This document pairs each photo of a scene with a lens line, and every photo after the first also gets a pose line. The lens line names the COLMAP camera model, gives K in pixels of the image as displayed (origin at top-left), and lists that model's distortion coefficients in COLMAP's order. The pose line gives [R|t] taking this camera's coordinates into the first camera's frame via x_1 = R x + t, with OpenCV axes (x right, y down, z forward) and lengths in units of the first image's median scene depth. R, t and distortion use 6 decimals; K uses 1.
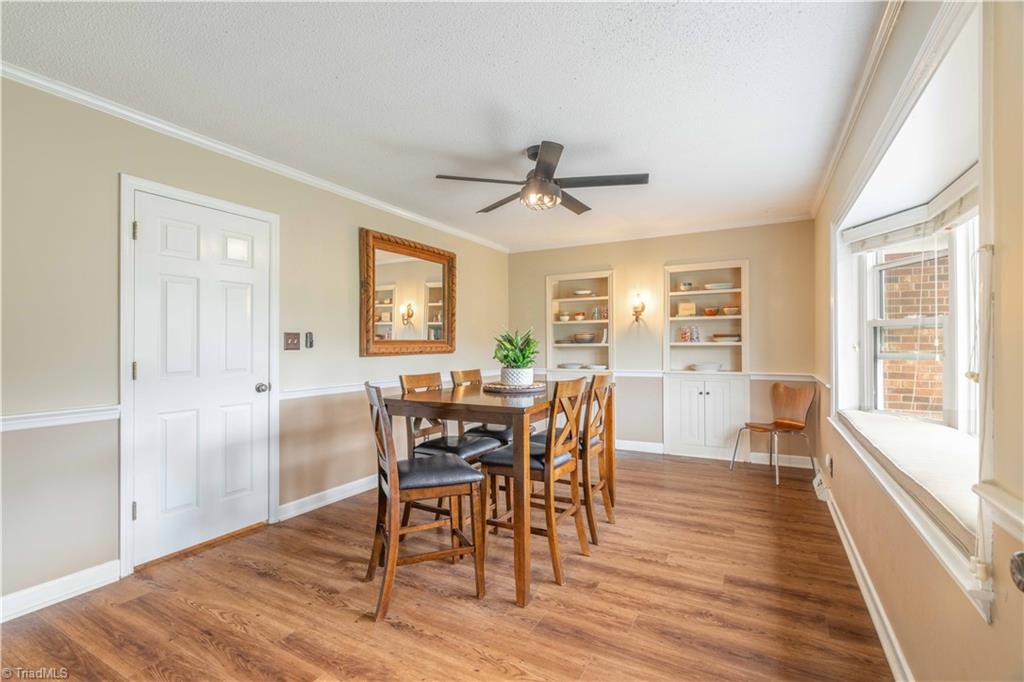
lens RADIAL K [[468.5, 0, 517.4], [0, 468.5, 342.9], [0, 0, 1]] dist [-0.009626, 0.000566]
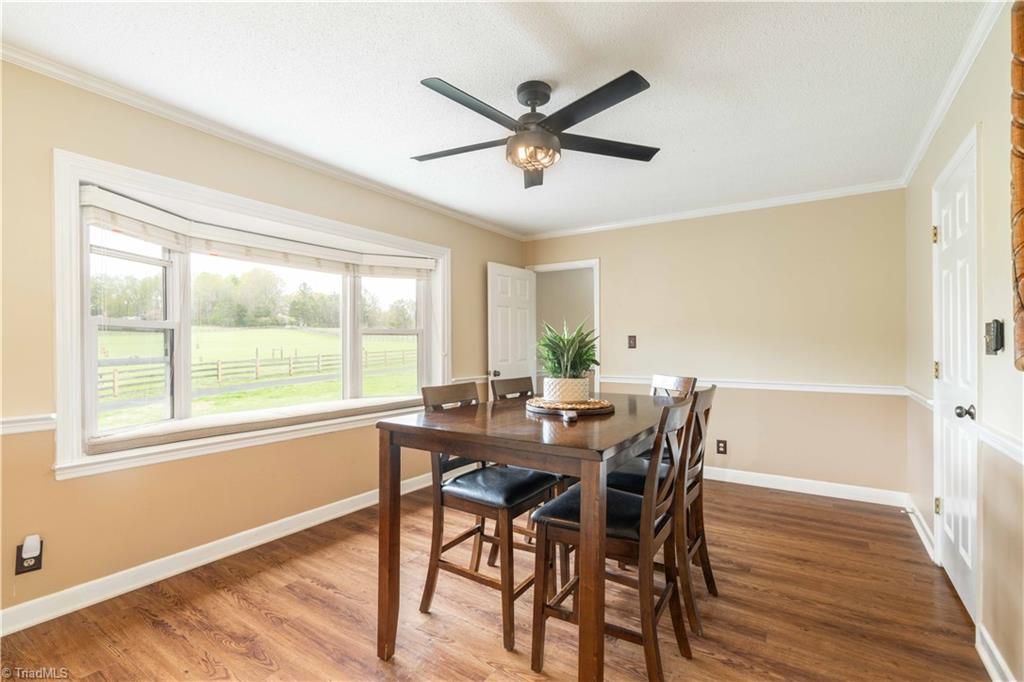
lens RADIAL K [[468.5, 0, 517.4], [0, 468.5, 342.9], [0, 0, 1]] dist [-0.009626, 0.000566]
pose [[-0.996847, 0.005757, 0.079132, 0.016116], [0.005013, 0.999941, -0.009589, 0.007423], [-0.079183, -0.009162, -0.996818, 1.924988]]
